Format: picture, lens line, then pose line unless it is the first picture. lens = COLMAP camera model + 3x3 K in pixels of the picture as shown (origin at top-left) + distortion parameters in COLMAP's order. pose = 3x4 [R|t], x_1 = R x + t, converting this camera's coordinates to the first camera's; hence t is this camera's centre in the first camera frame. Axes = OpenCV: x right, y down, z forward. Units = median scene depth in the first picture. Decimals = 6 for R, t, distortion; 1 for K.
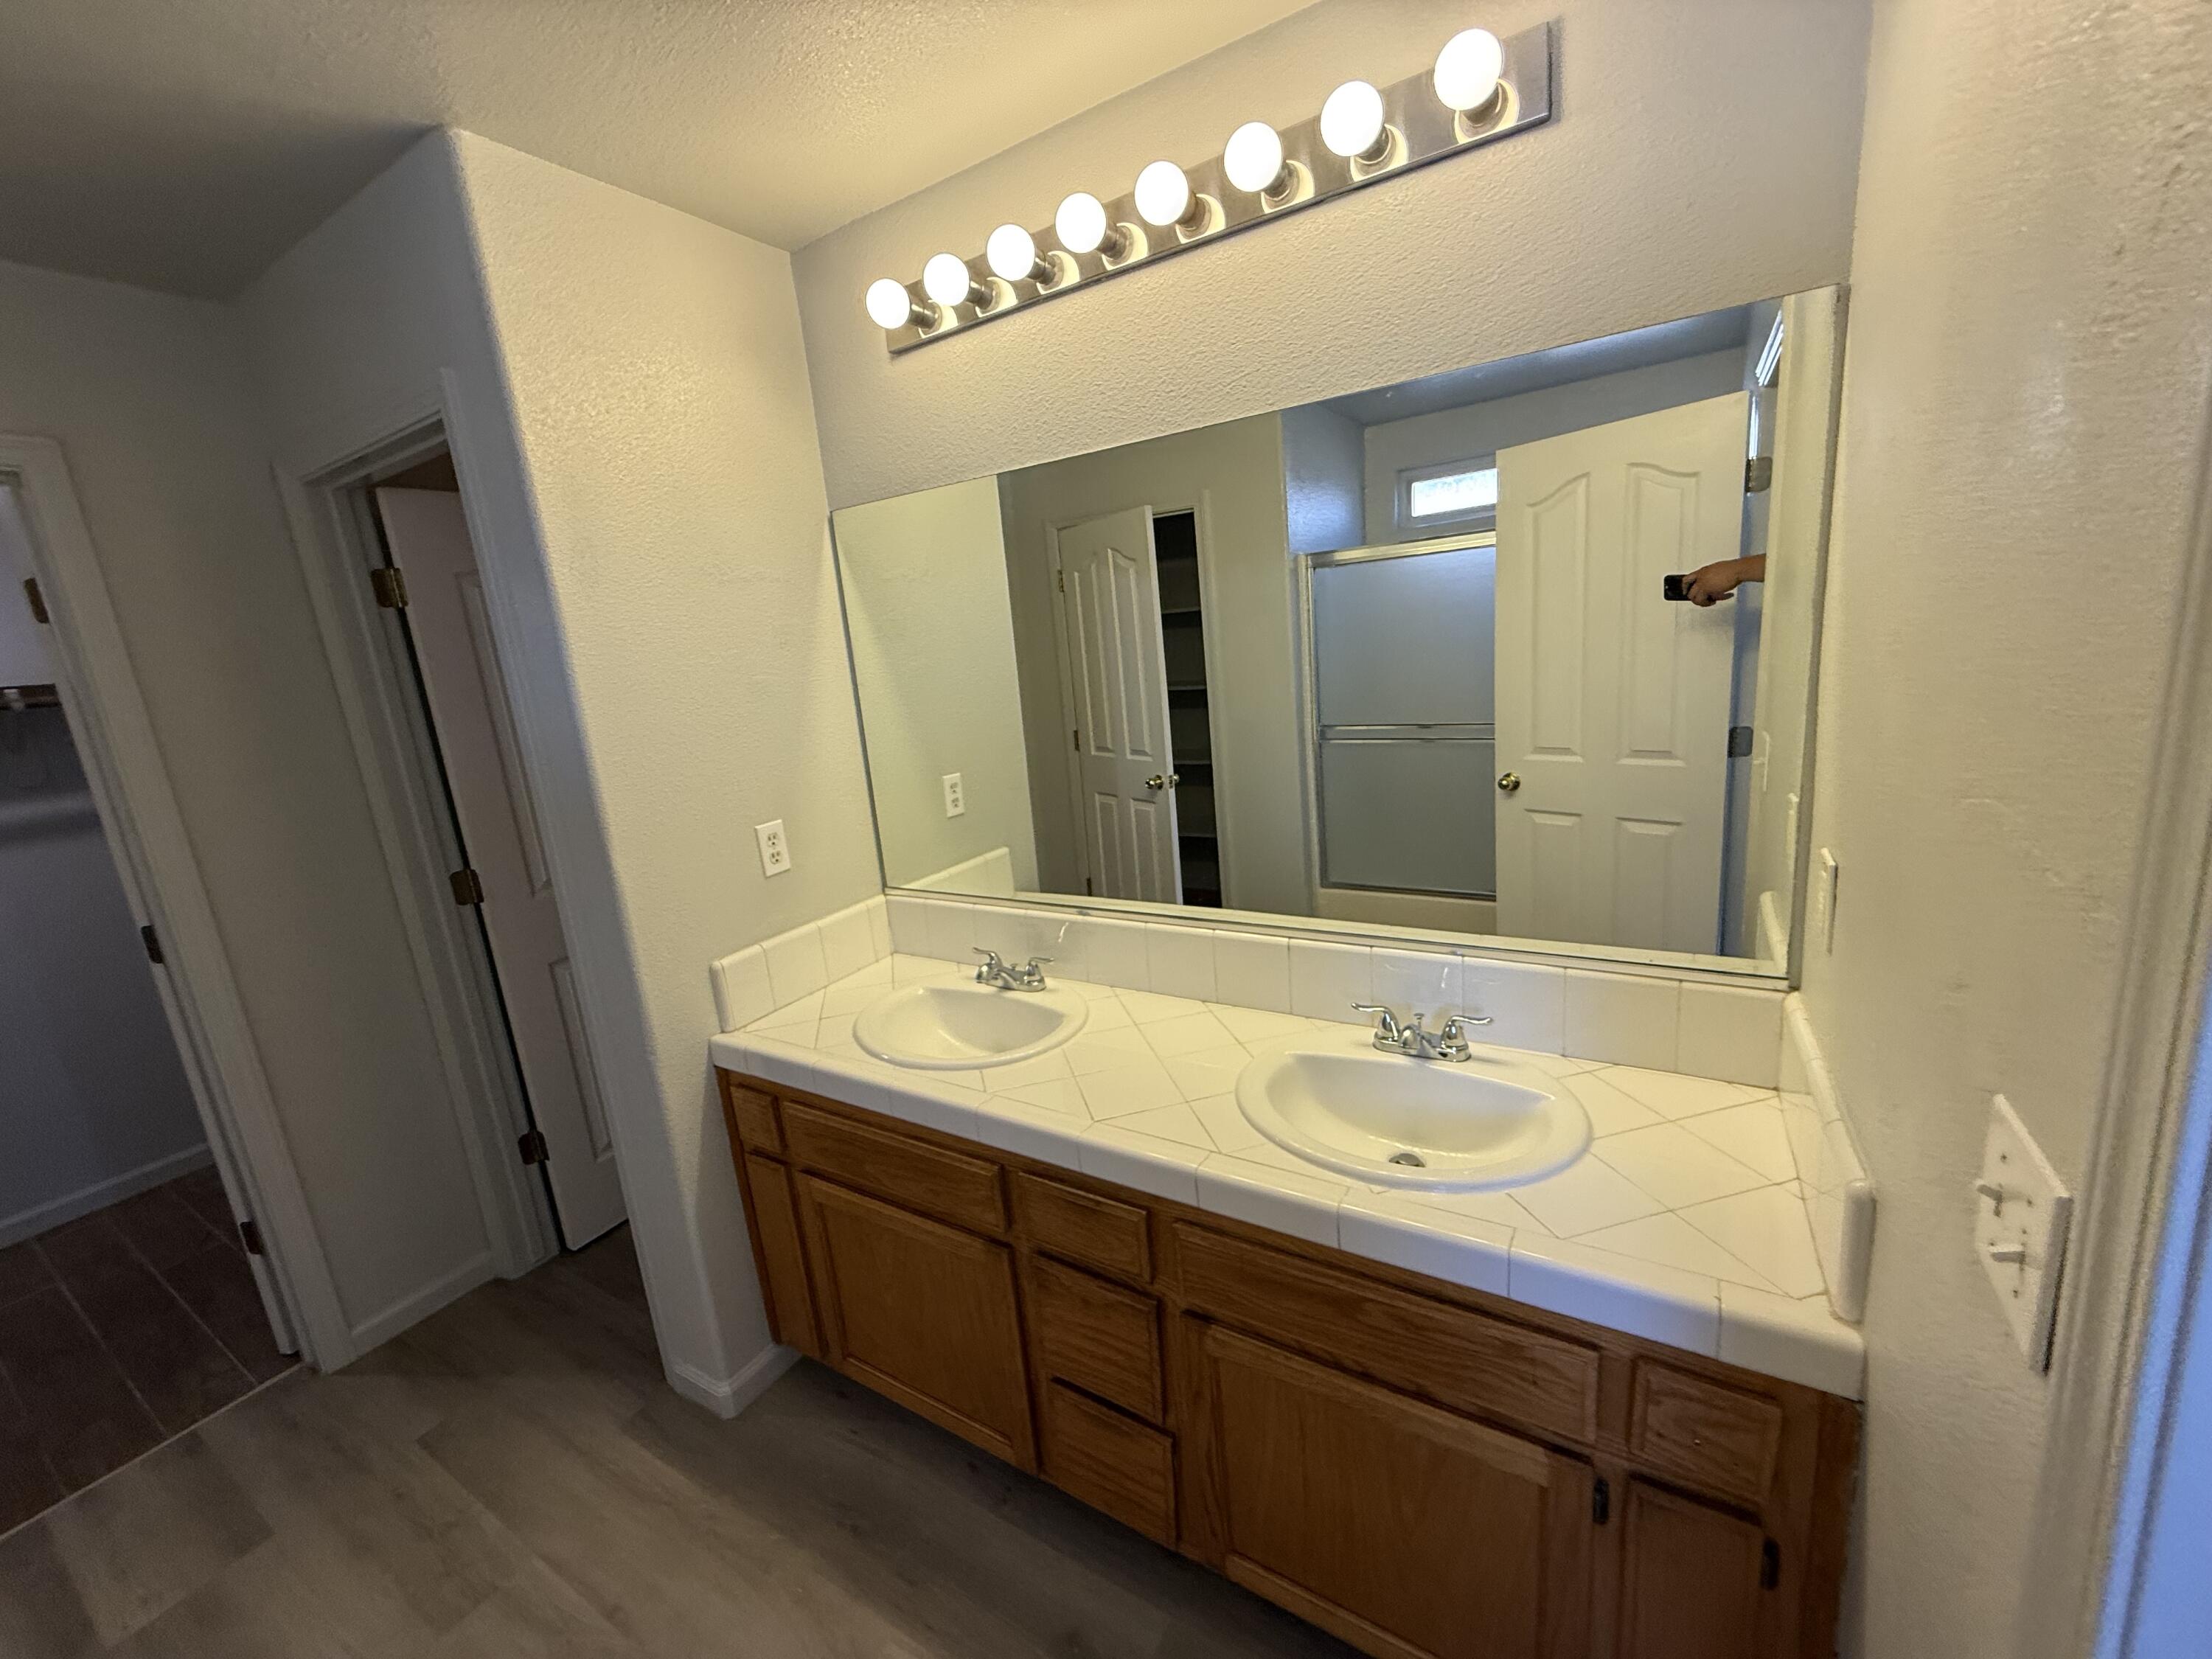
lens RADIAL K [[880.0, 0, 1097.7], [0, 880.0, 829.3], [0, 0, 1]] dist [-0.001025, 0.000702]
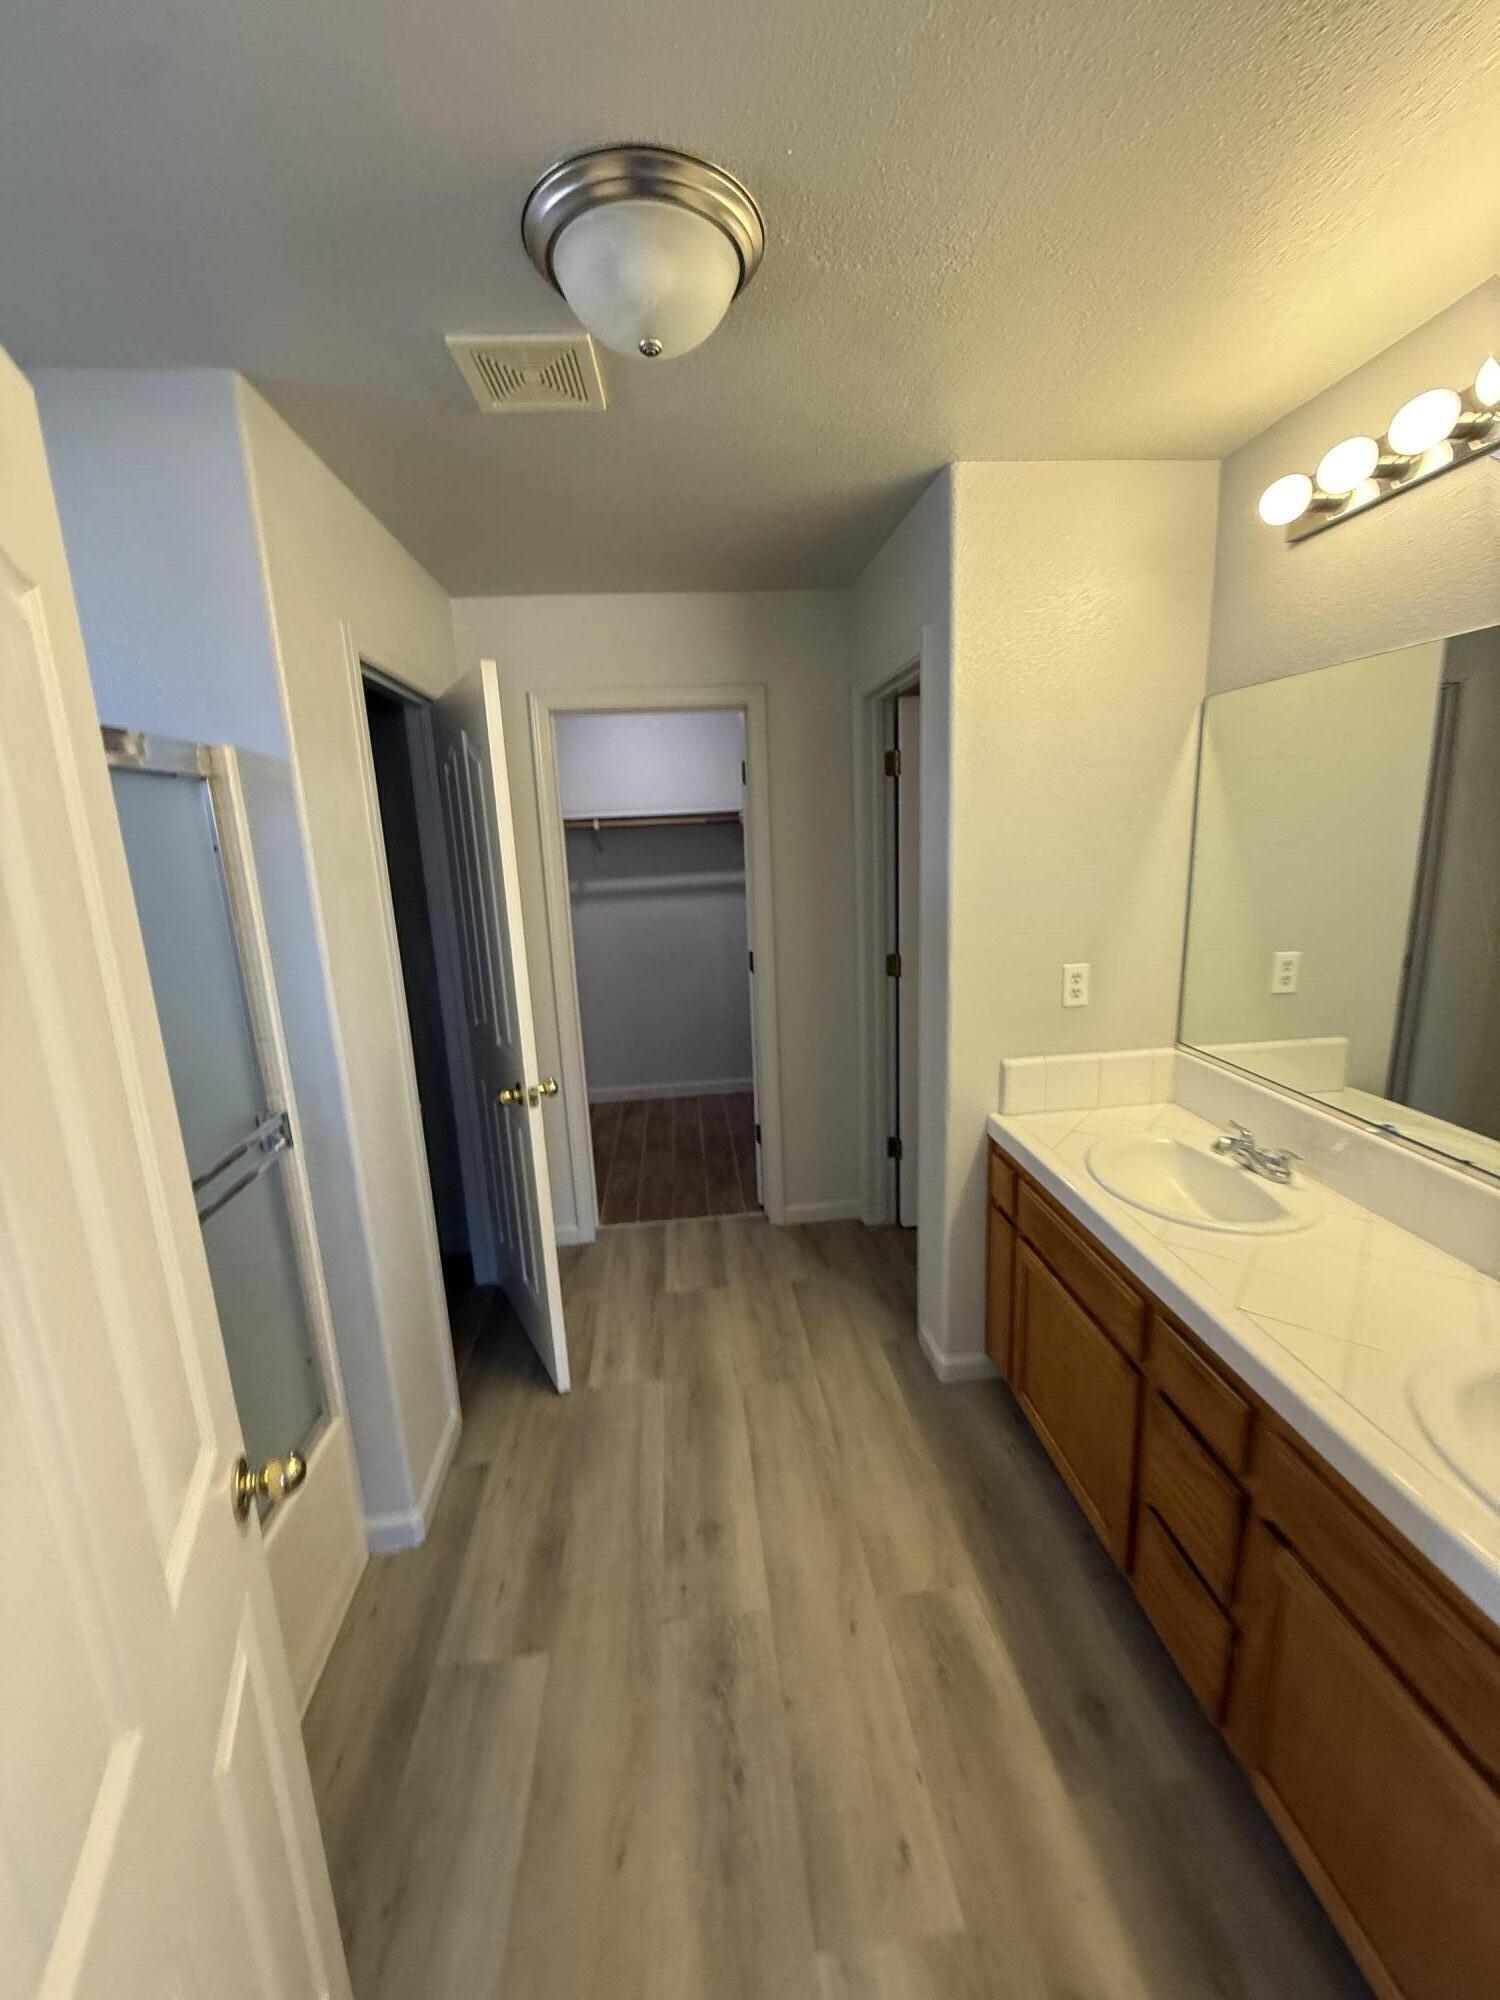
lens RADIAL K [[795.6, 0, 748.1], [0, 795.6, 993.4], [0, 0, 1]] dist [-0.001025, 0.000702]
pose [[0.606871, 0.228359, -0.761288, 0.203978], [-0.182987, 0.972248, 0.145769, -0.046421], [0.773449, 0.050843, 0.631816, -0.051110]]
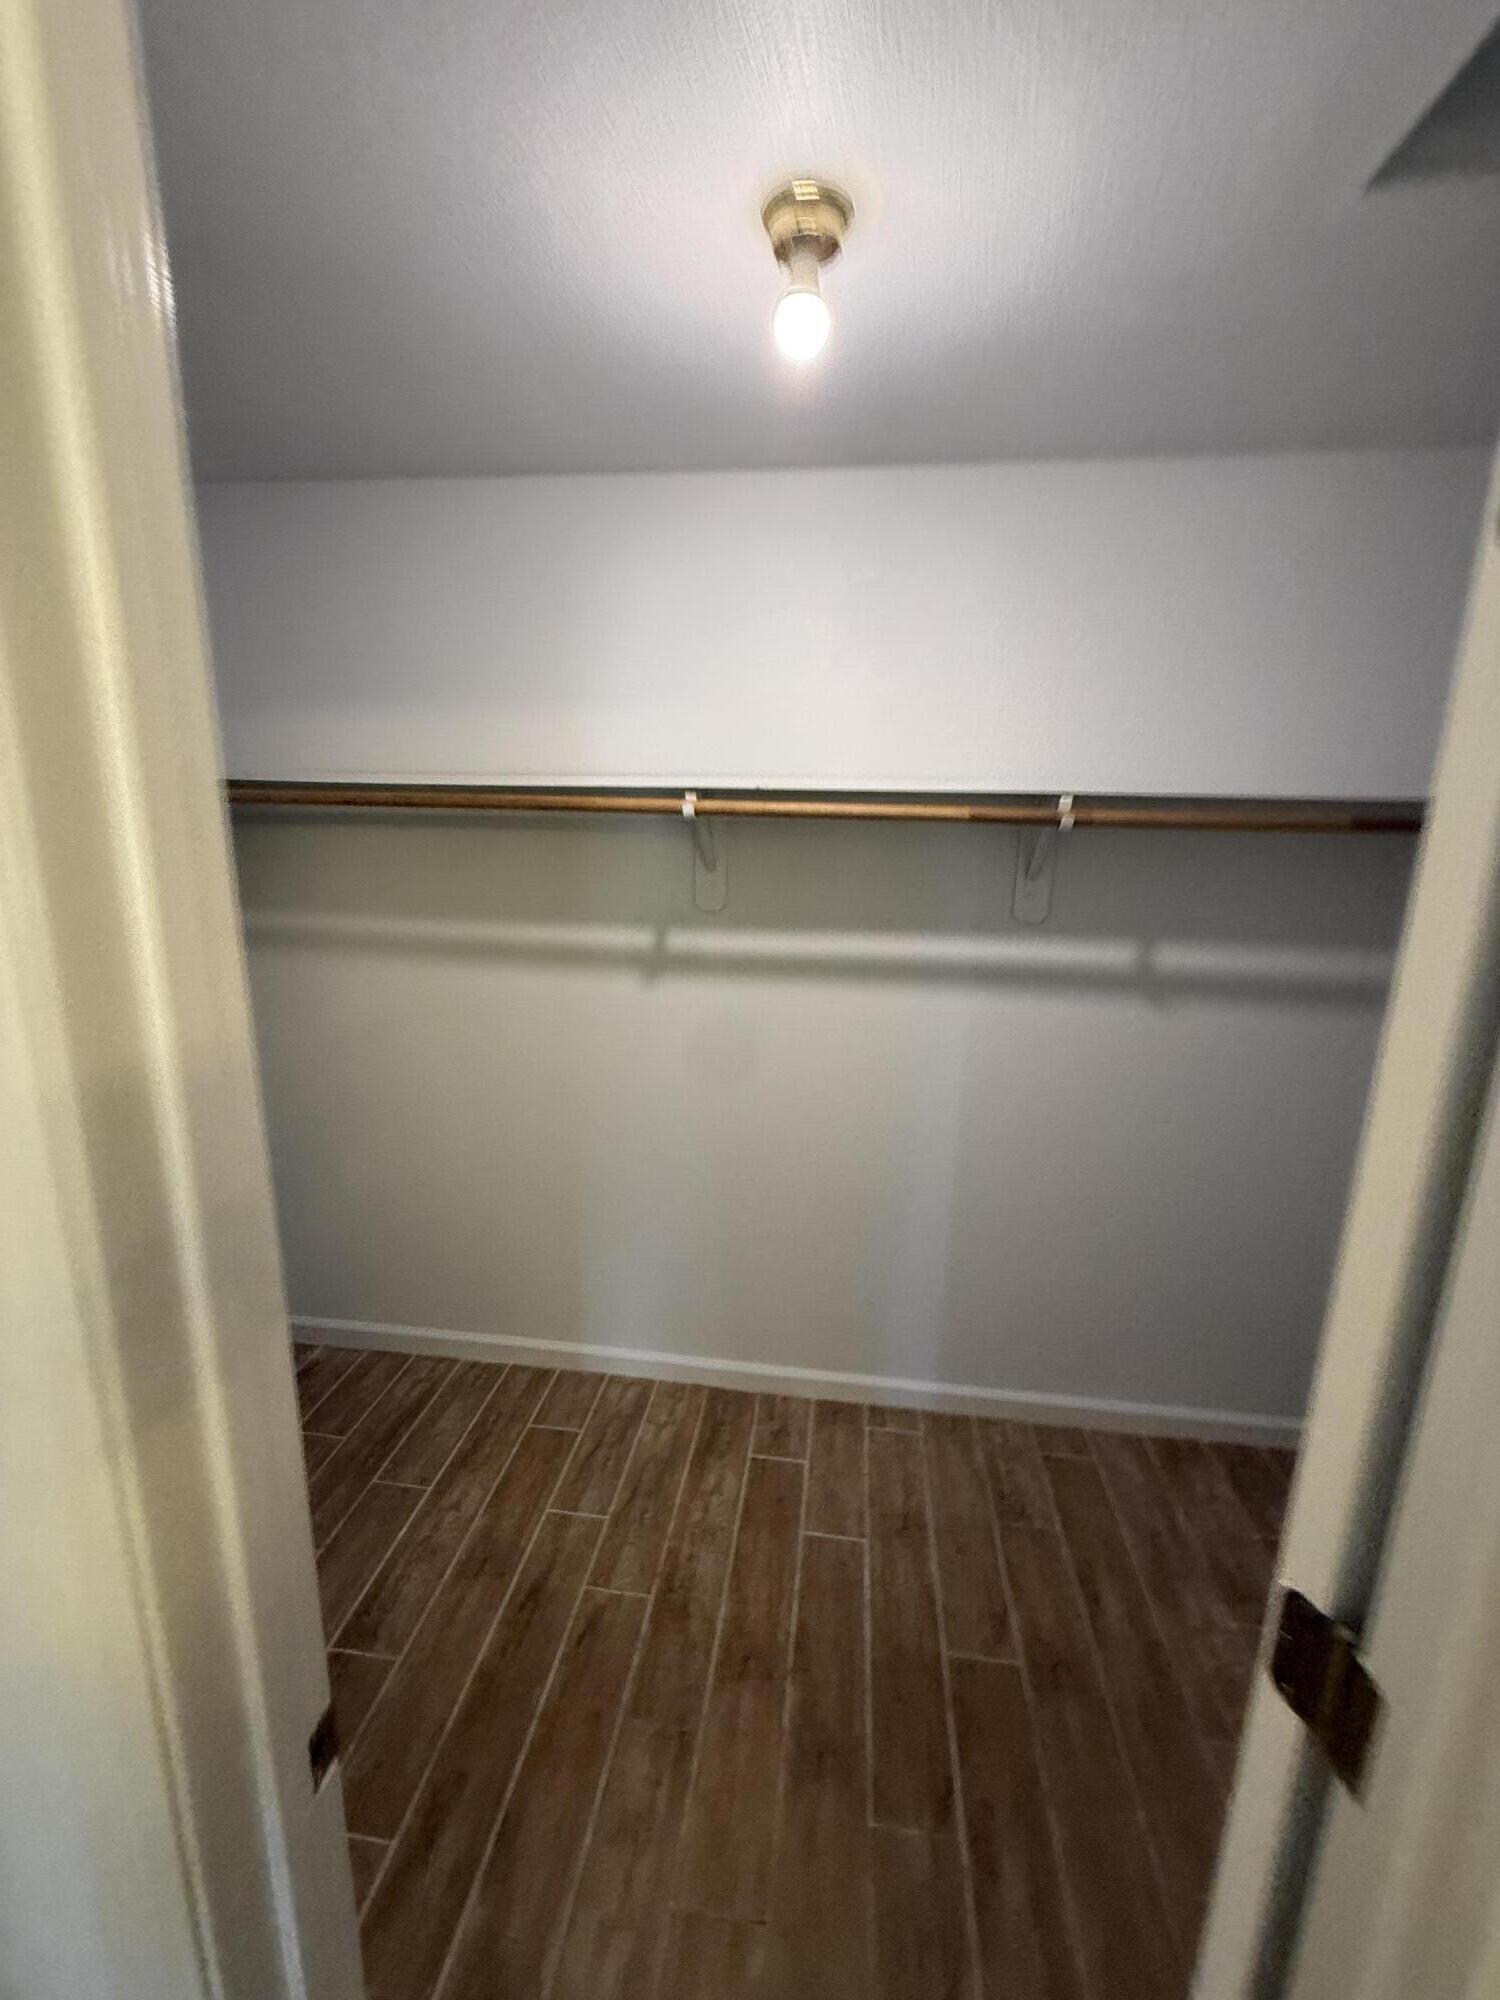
lens RADIAL K [[796.8, 0, 750.0], [0, 796.8, 1000.0], [0, 0, 1]] dist [-0.000933, 0.000823]
pose [[0.407970, 0.294747, -0.864109, -1.023723], [-0.255168, 0.945549, 0.202054, -0.095592], [0.876613, 0.138061, 0.460966, 0.696696]]
